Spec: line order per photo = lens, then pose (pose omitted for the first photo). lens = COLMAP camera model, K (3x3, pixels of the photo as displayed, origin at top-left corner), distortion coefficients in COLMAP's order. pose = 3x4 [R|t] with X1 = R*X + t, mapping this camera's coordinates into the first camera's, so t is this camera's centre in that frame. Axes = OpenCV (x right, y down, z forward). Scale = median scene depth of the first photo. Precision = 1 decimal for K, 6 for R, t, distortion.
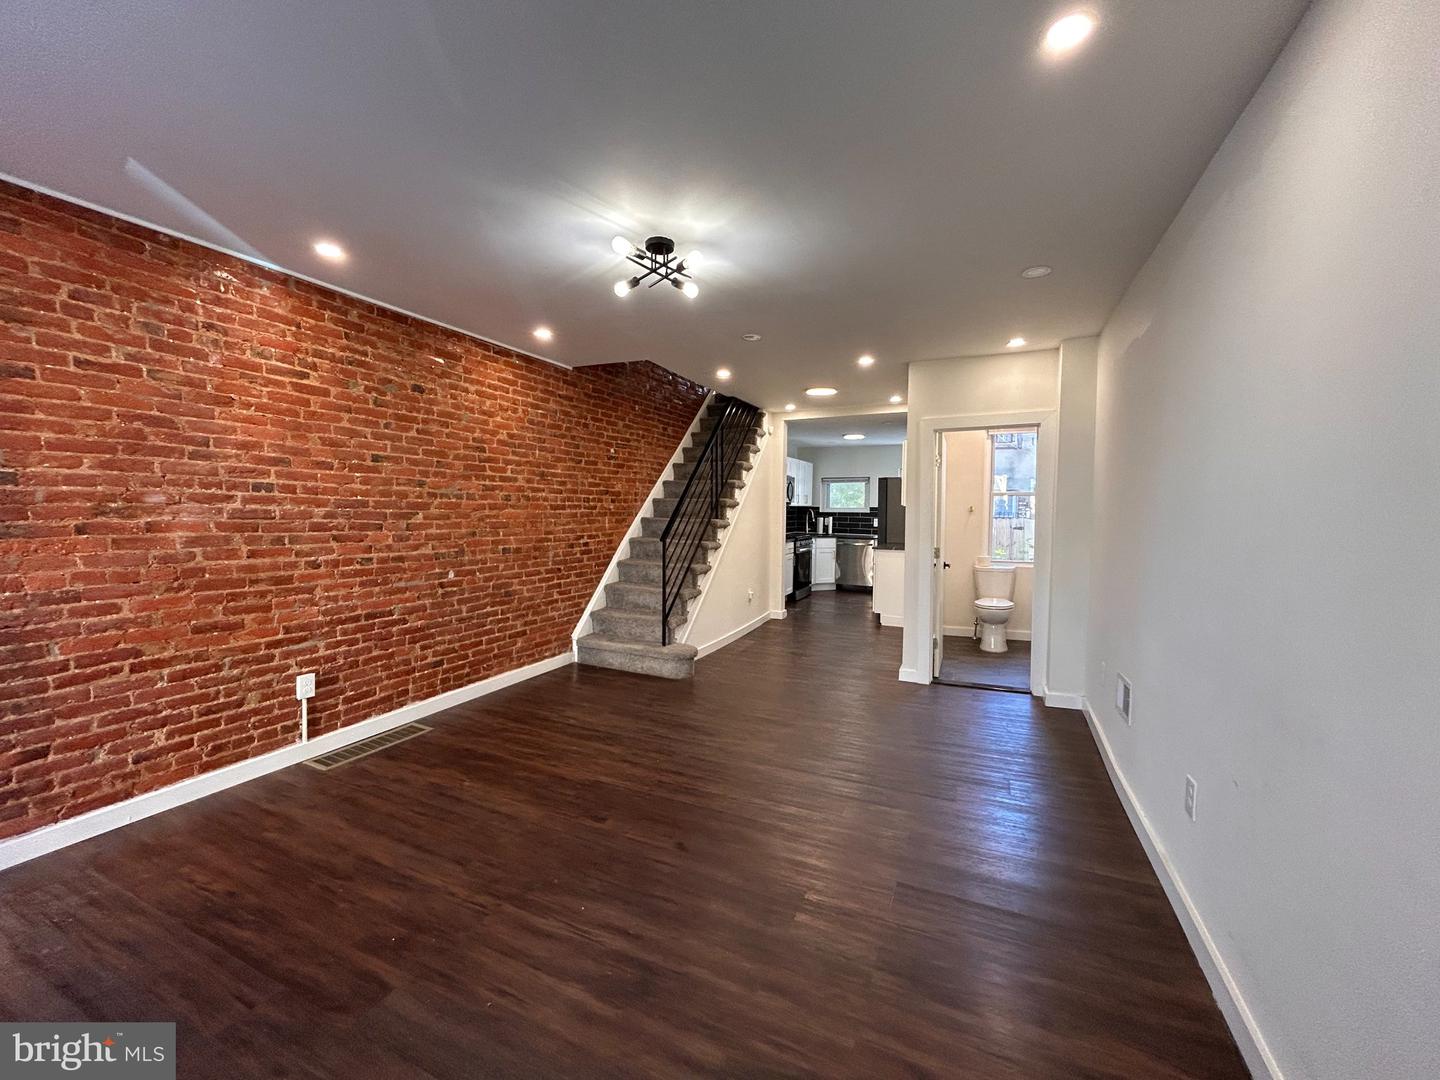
lens RADIAL K [[583.1, 0, 715.0], [0, 583.1, 535.9], [0, 0, 1]] dist [-0.000488, 0.000159]
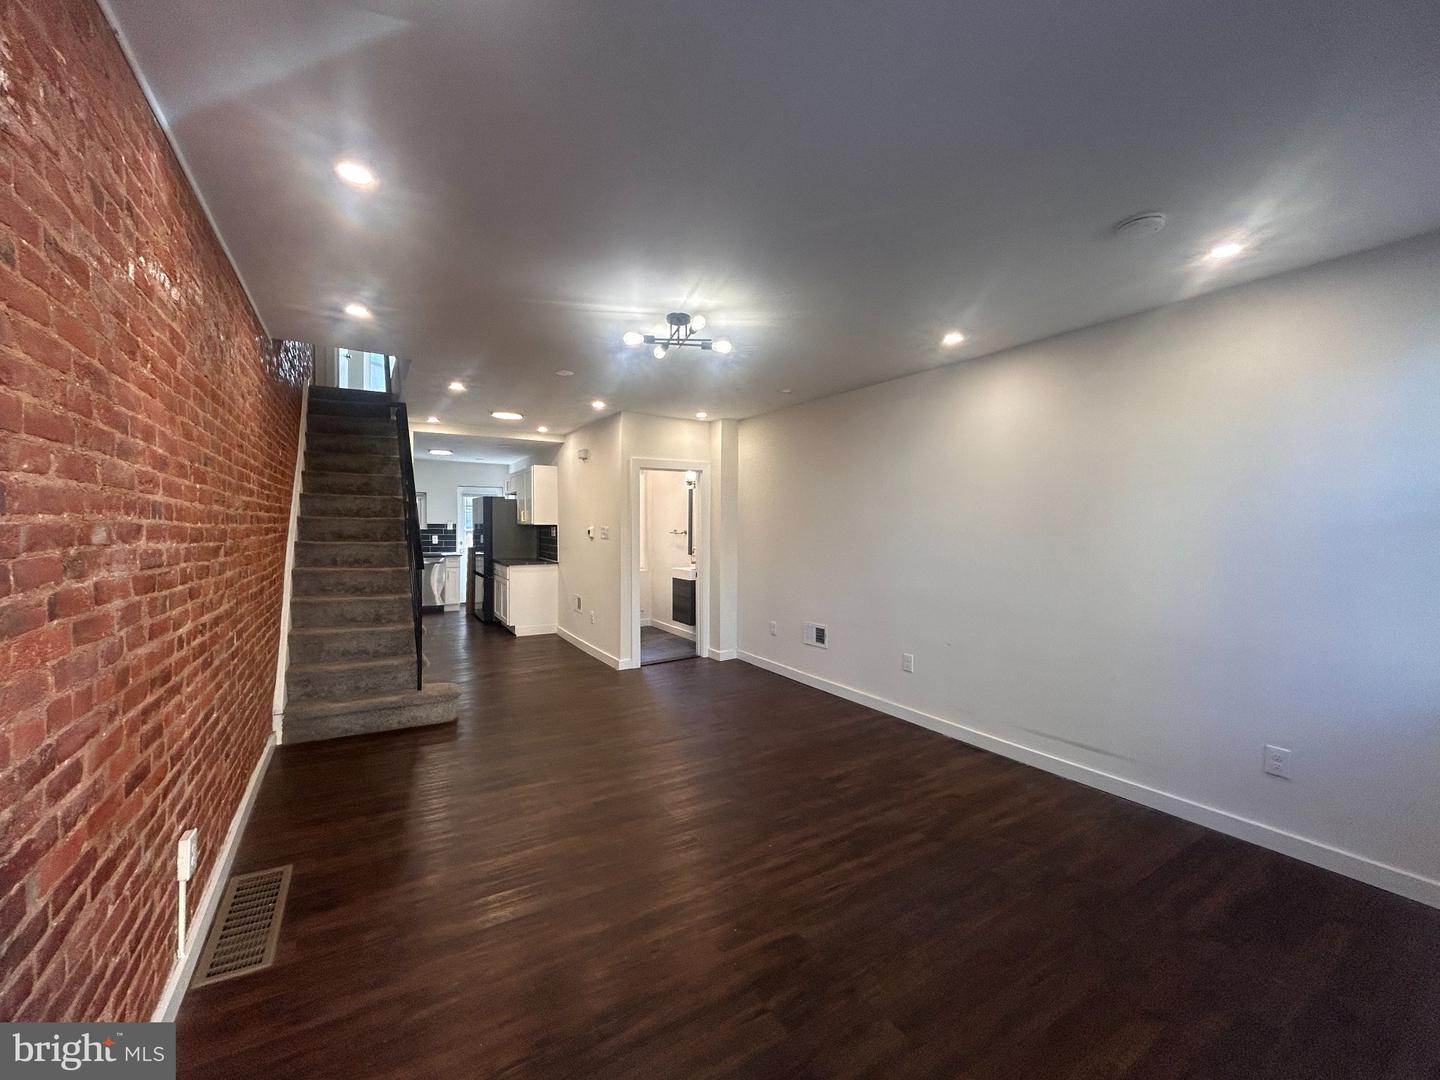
lens RADIAL K [[580.8, 0, 720.0], [0, 580.8, 540.0], [0, 0, 1]] dist [-0.000450, 0.000063]
pose [[0.540981, -0.021613, 0.840757, -0.707920], [0.031790, 0.999481, 0.005238, -0.030116], [-0.840434, 0.023894, 0.541387, 0.191758]]
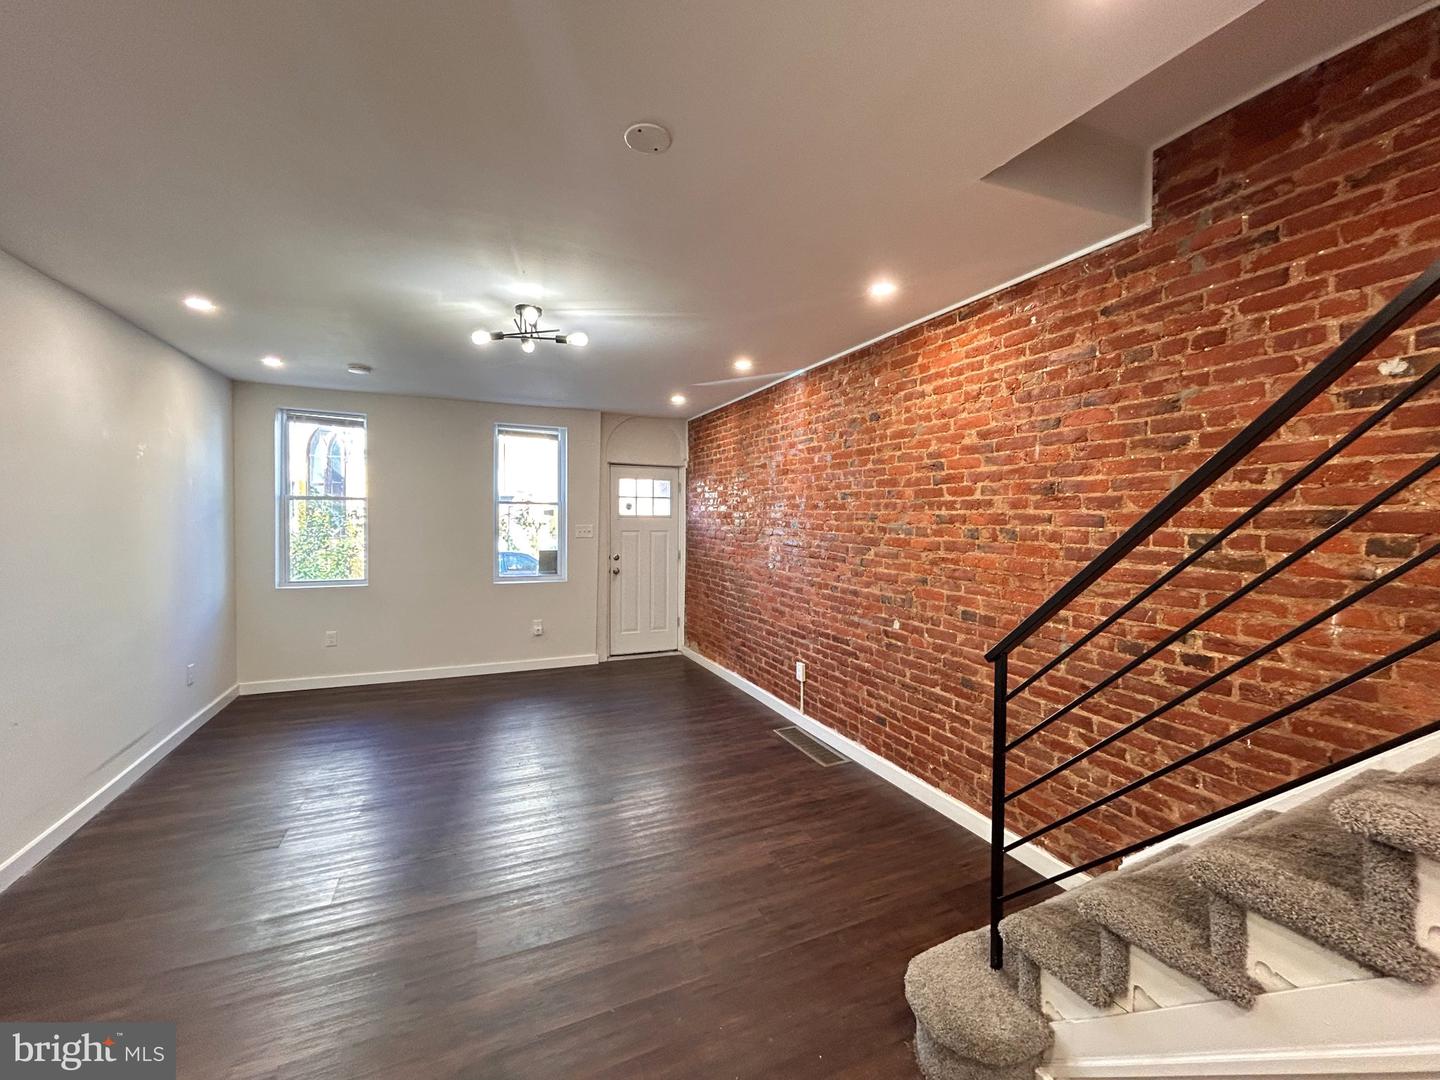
lens RADIAL K [[583.1, 0, 715.0], [0, 583.1, 535.9], [0, 0, 1]] dist [-0.000488, 0.000159]
pose [[-0.658454, 0.008632, -0.752571, 0.347043], [-0.049741, 0.997249, 0.054959, -0.094340], [0.750975, 0.073622, -0.656214, 1.353375]]
